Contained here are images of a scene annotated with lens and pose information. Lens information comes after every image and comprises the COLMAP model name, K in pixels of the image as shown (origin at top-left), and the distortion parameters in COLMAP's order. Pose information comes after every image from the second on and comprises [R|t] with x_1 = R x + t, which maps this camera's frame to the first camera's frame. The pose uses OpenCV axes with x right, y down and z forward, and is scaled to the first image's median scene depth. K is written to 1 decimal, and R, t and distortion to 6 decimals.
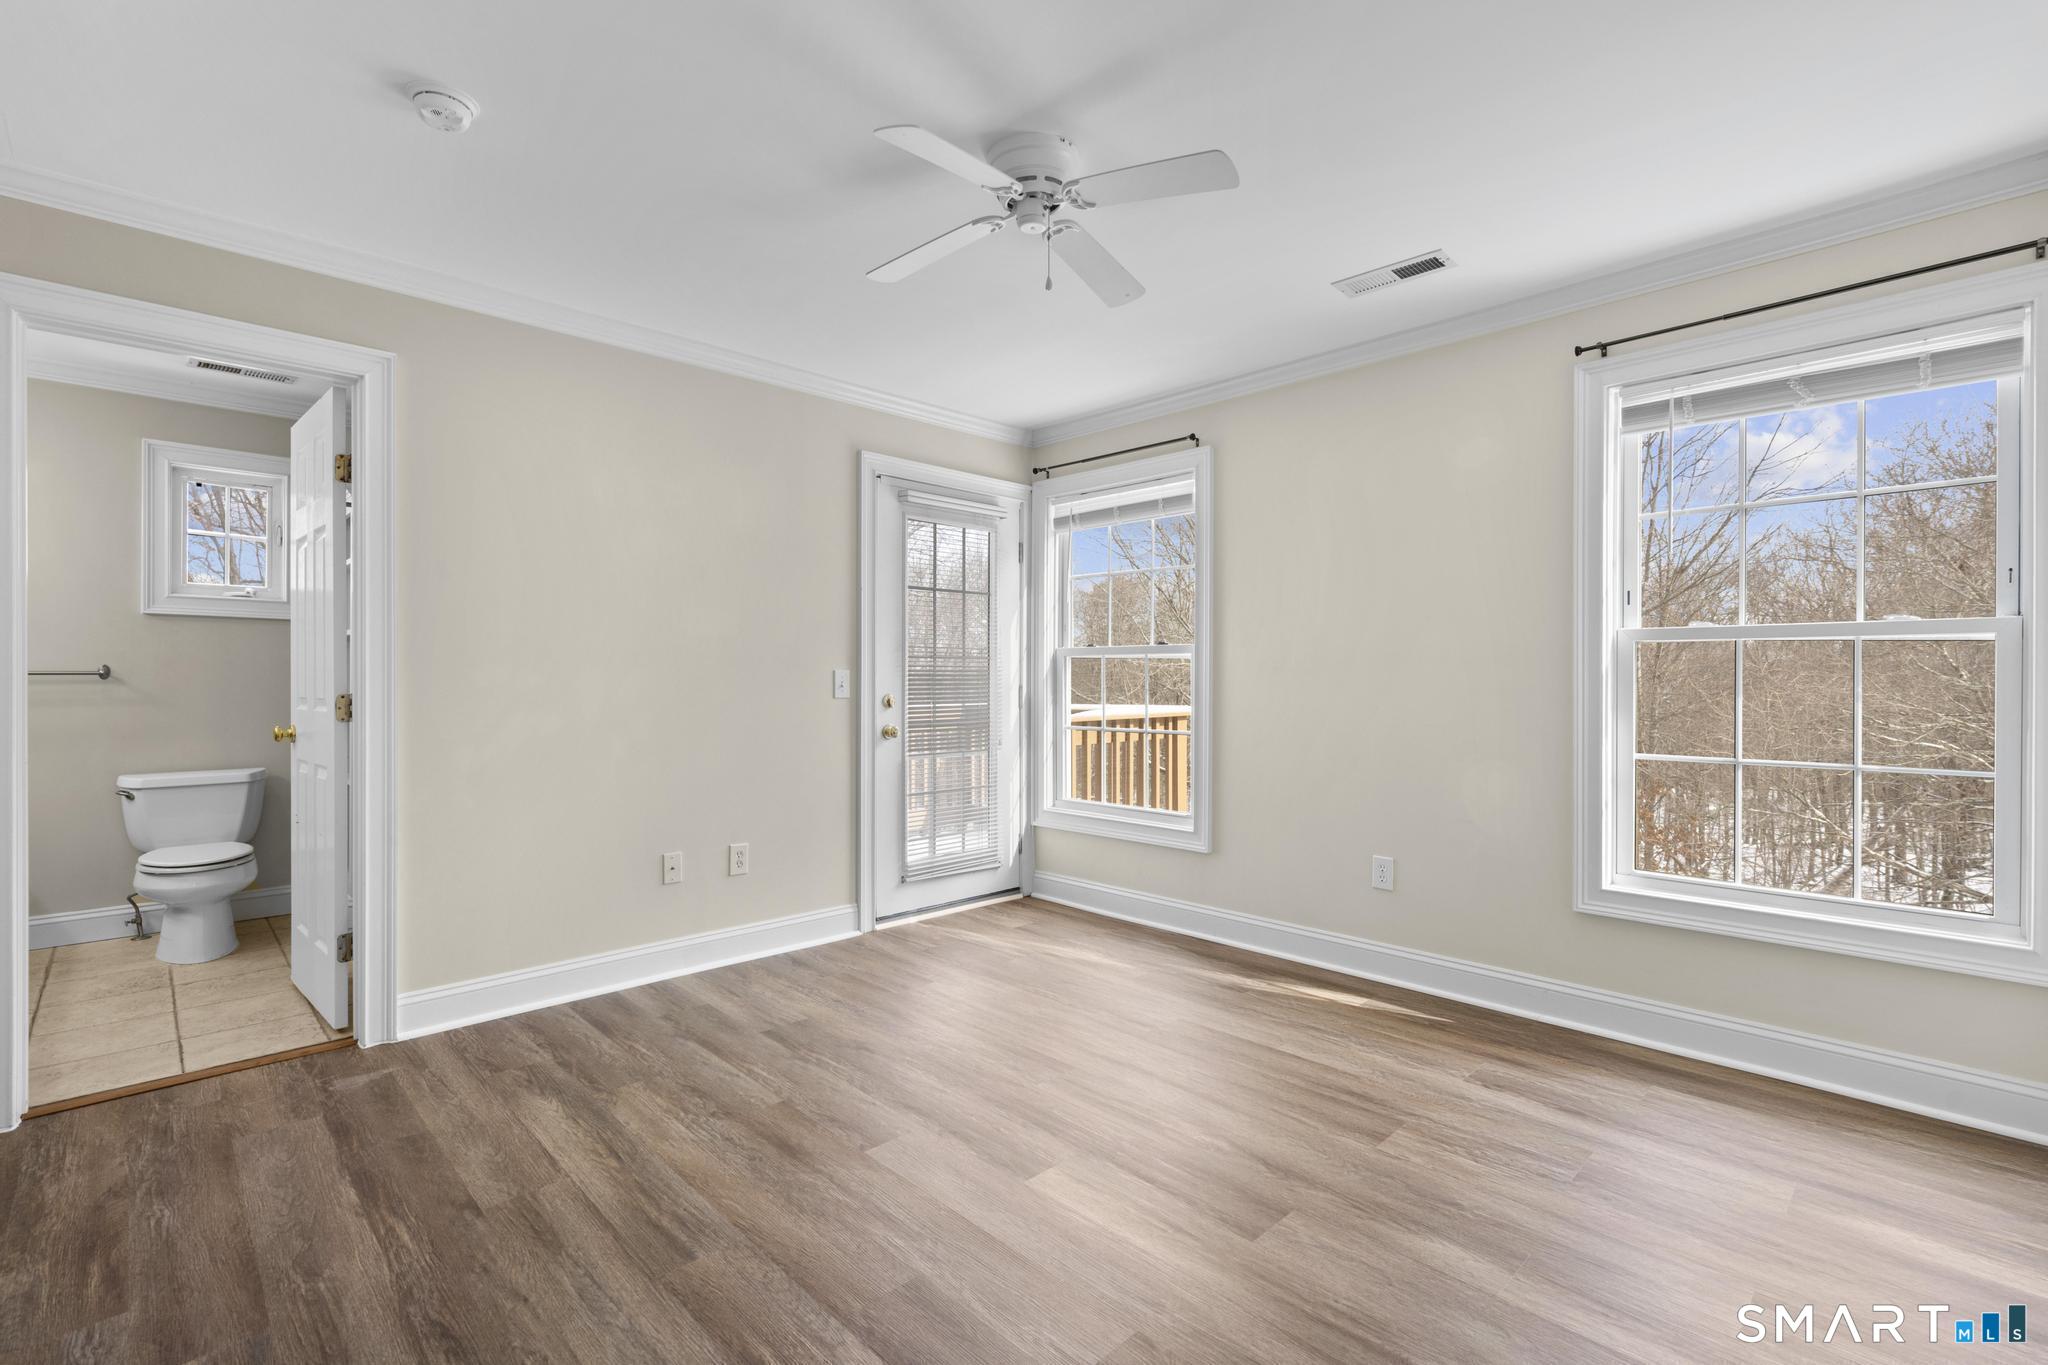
lens RADIAL K [[922.4, 0, 1024.0], [0, 922.4, 682.5], [0, 0, 1]] dist [-0.000736, -0.000105]
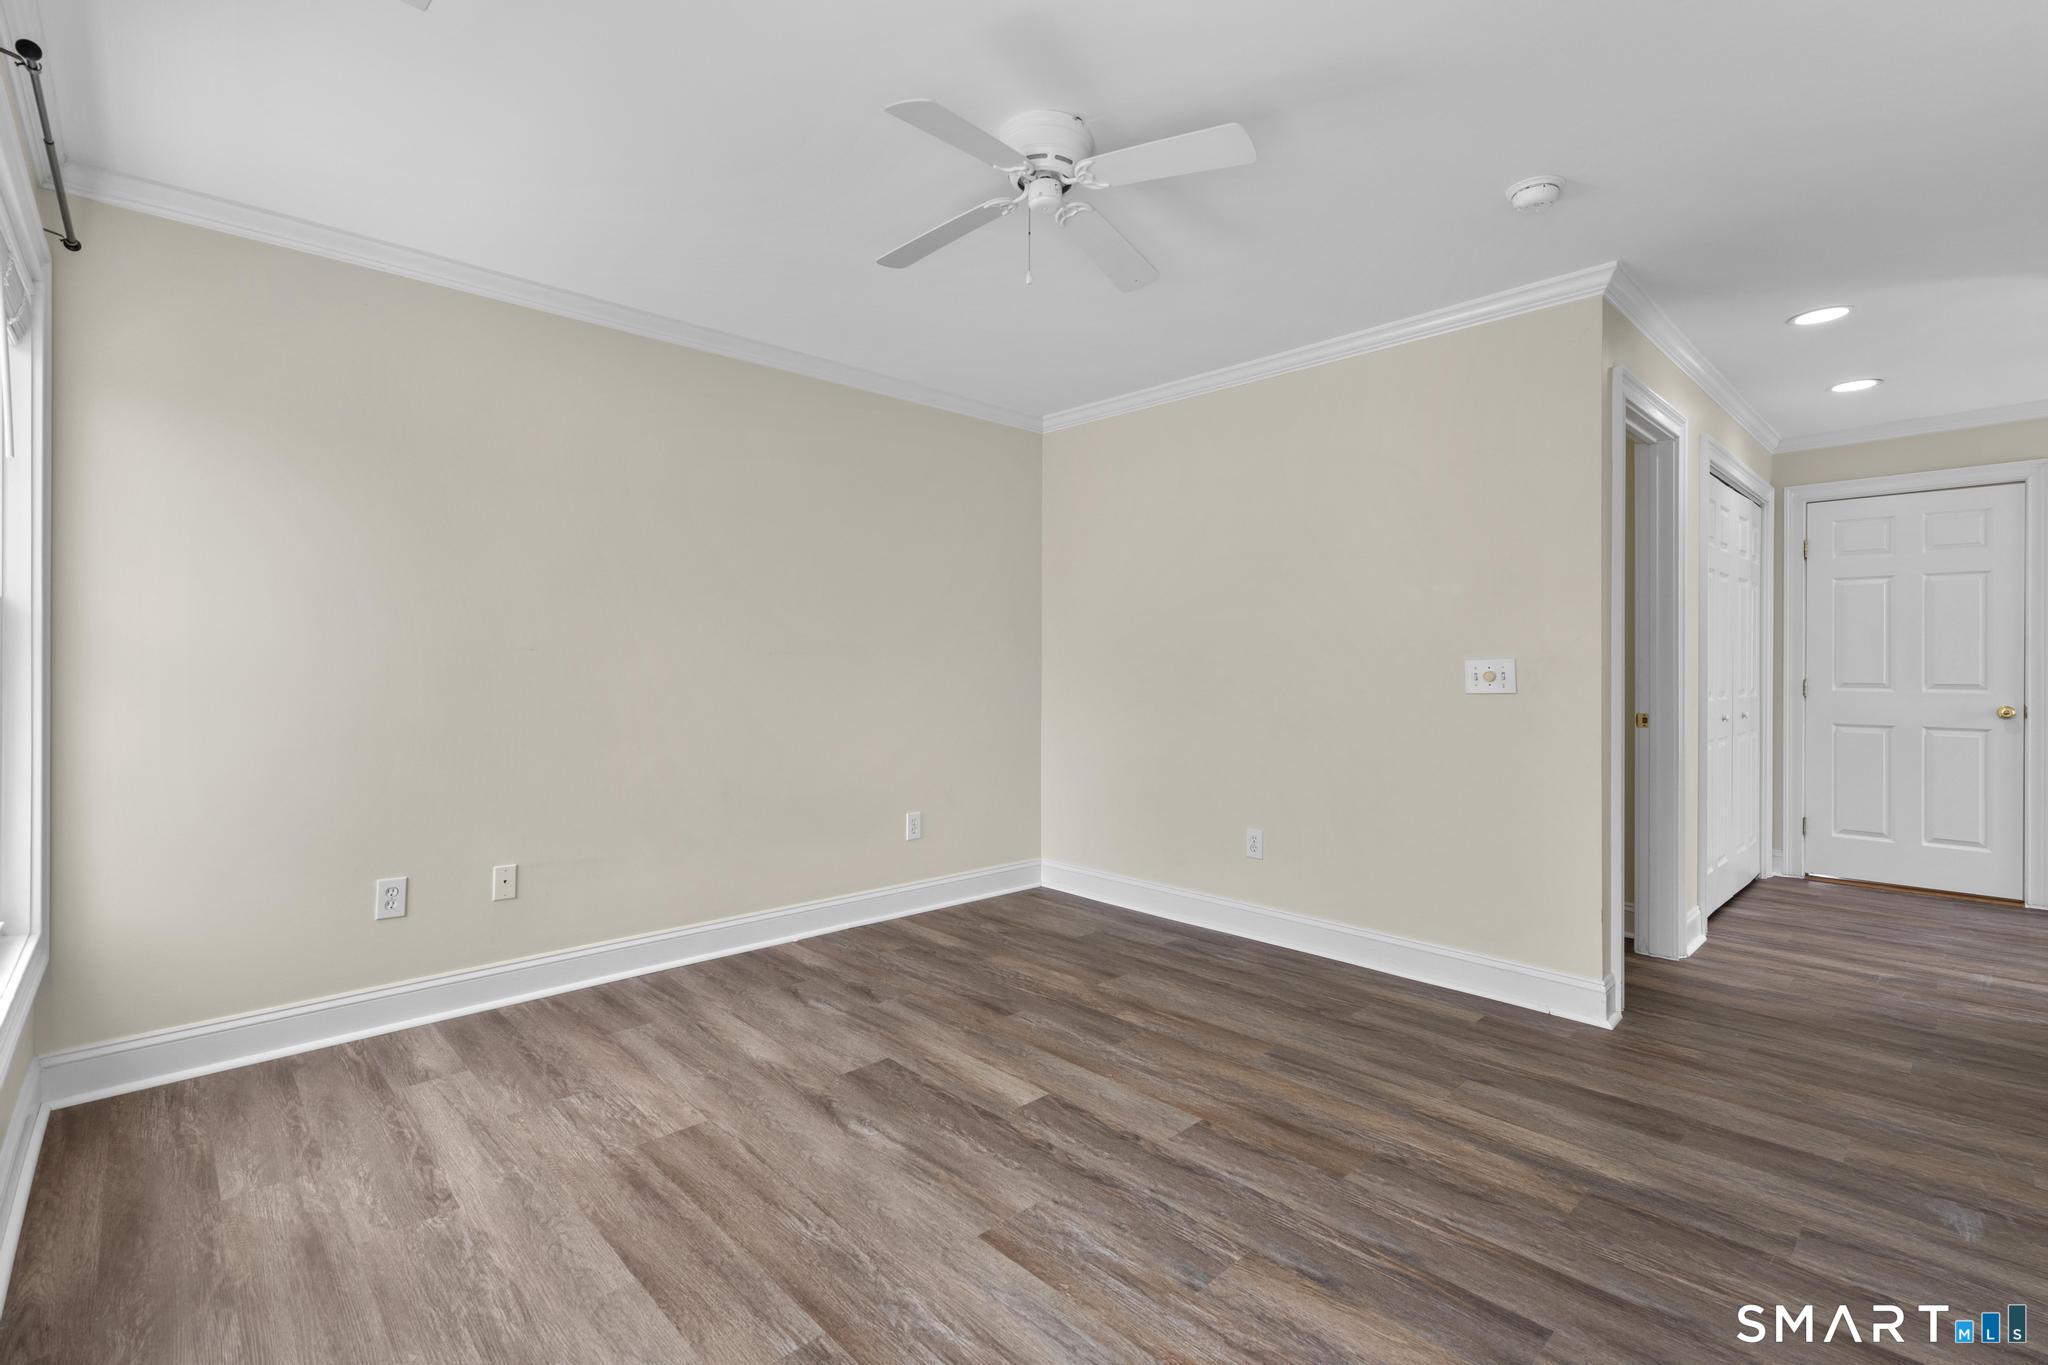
lens RADIAL K [[922.4, 0, 1024.0], [0, 922.4, 682.5], [0, 0, 1]] dist [-0.000736, -0.000105]
pose [[-0.999958, -0.003901, 0.008285, 0.020496], [-0.003731, 0.999782, 0.020522, -0.007011], [-0.008363, 0.020490, -0.999755, 1.876488]]
